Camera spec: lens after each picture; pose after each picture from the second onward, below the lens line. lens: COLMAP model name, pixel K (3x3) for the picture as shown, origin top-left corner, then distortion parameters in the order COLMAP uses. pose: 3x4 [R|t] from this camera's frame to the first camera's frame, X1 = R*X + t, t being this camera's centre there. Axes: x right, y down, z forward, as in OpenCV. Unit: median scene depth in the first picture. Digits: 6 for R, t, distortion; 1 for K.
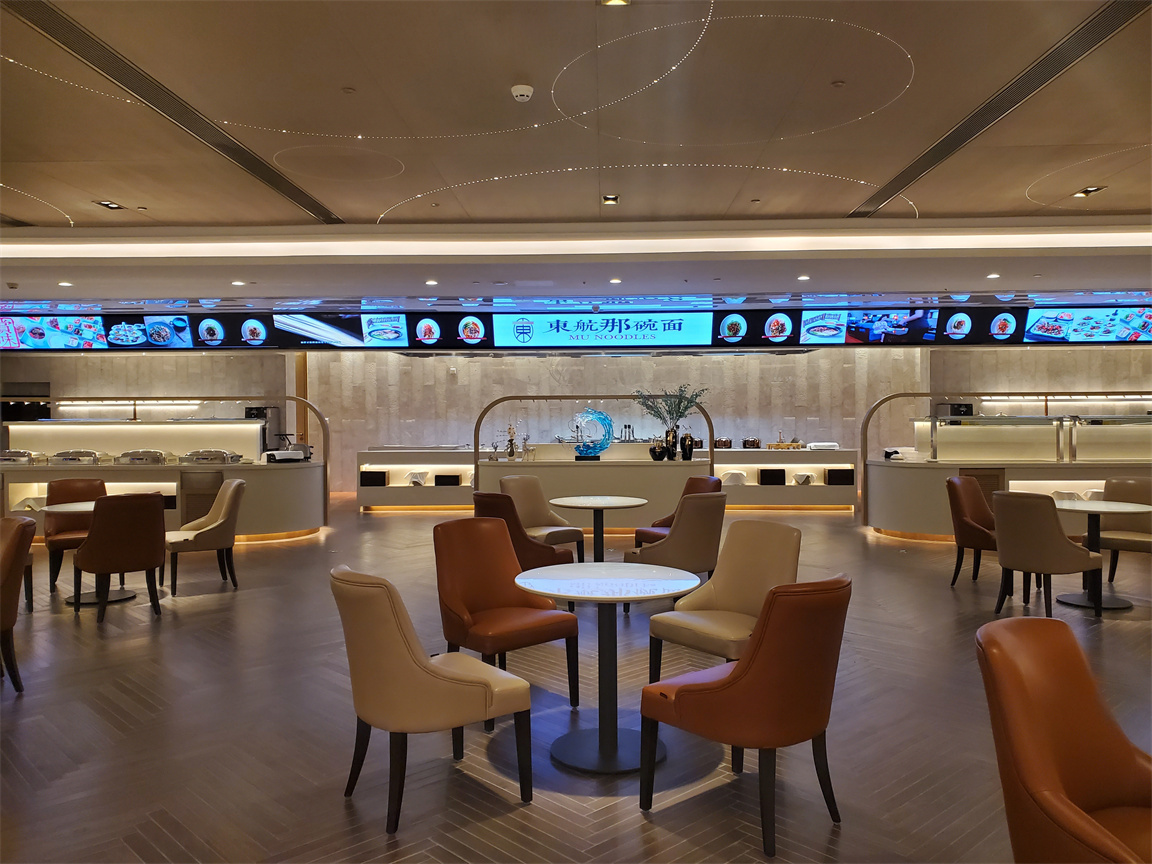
lens RADIAL K [[899.9, 0, 577.9], [0, 899.9, 412.1], [0, 0, 1]] dist [0.010058, -0.009590]
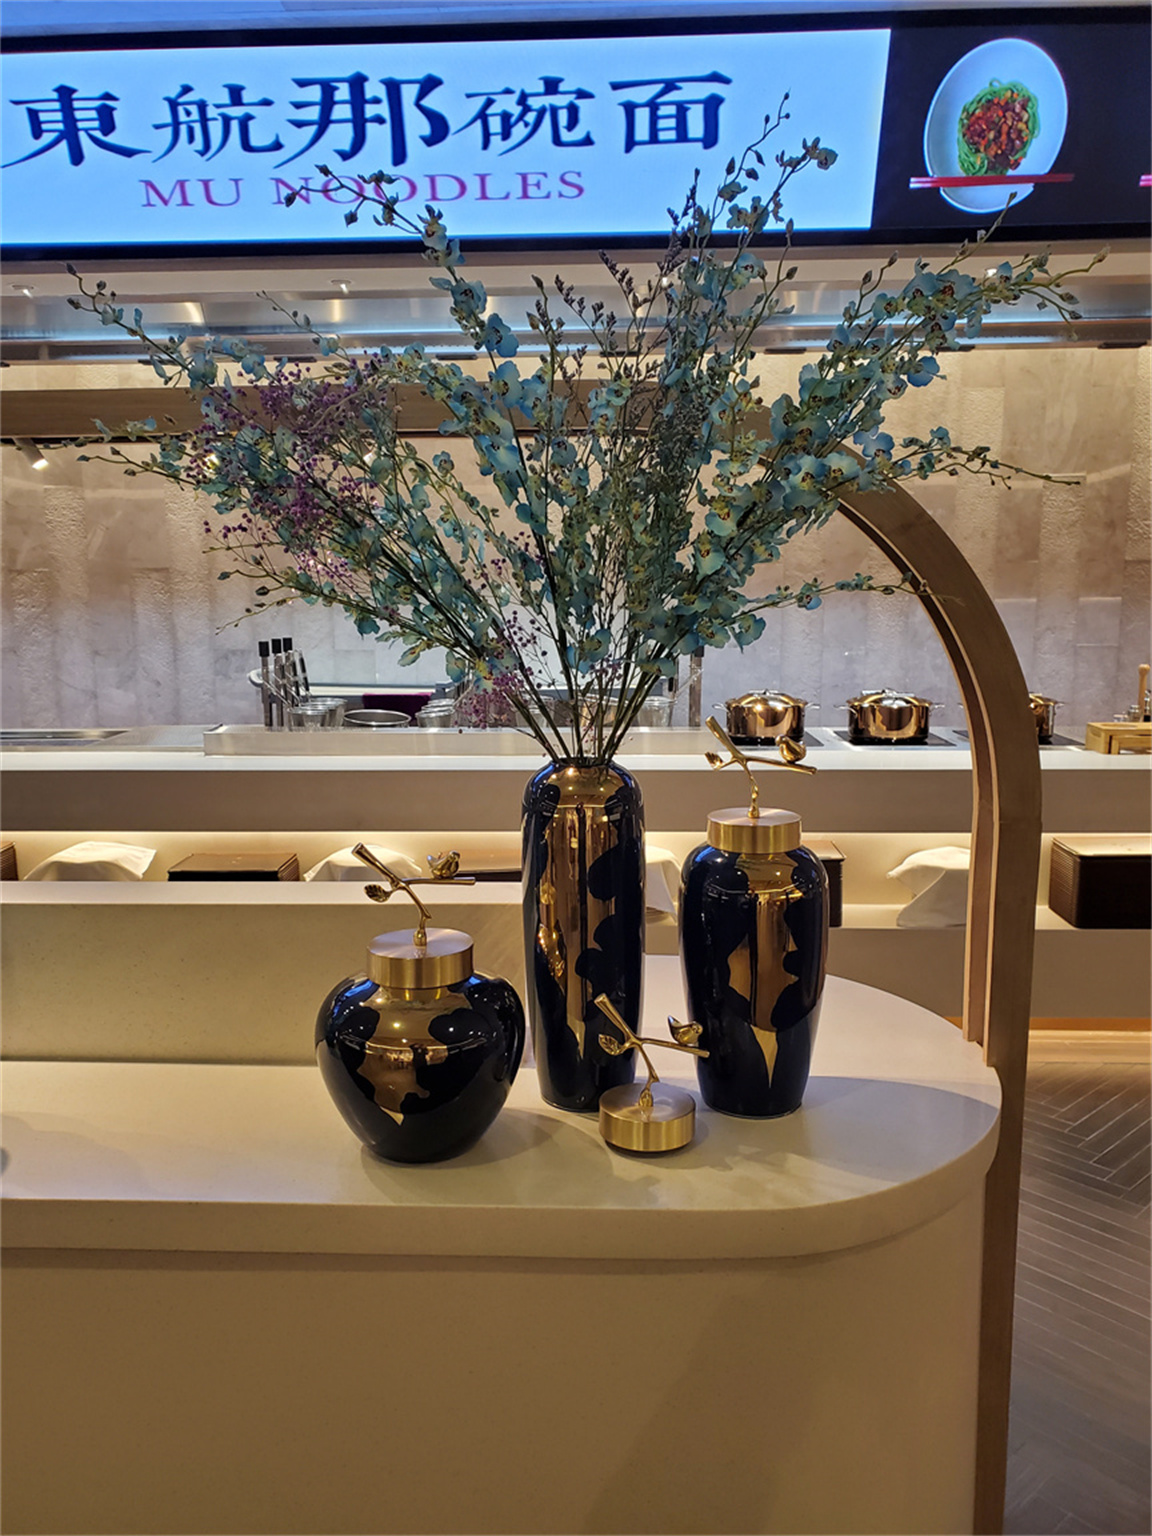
lens RADIAL K [[1199.9, 0, 576.0], [0, 1199.9, 768.0], [0, 0, 1]] dist [0.010058, -0.009590]
pose [[0.999989, -0.002930, -0.003778, 0.085366], [0.003459, 0.988904, 0.148516, 0.001405], [0.003301, -0.148527, 0.988903, 0.729210]]
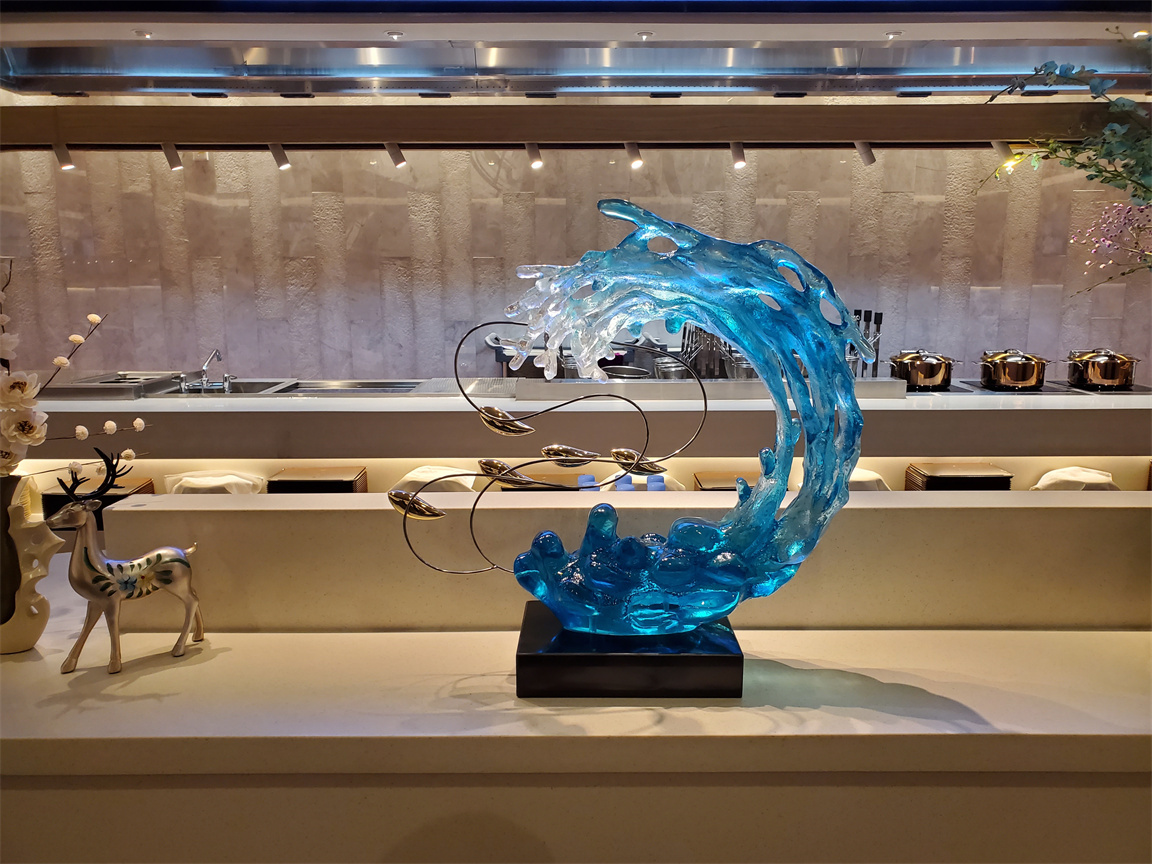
lens RADIAL K [[889.3, 0, 606.6], [0, 889.3, 452.6], [0, 0, 1]] dist [0.058354, -0.085225]
pose [[0.998077, -0.009345, 0.061272, 0.000727], [-0.002819, 0.980700, 0.195500, 0.001735], [-0.061916, -0.195297, 0.978788, 0.733234]]
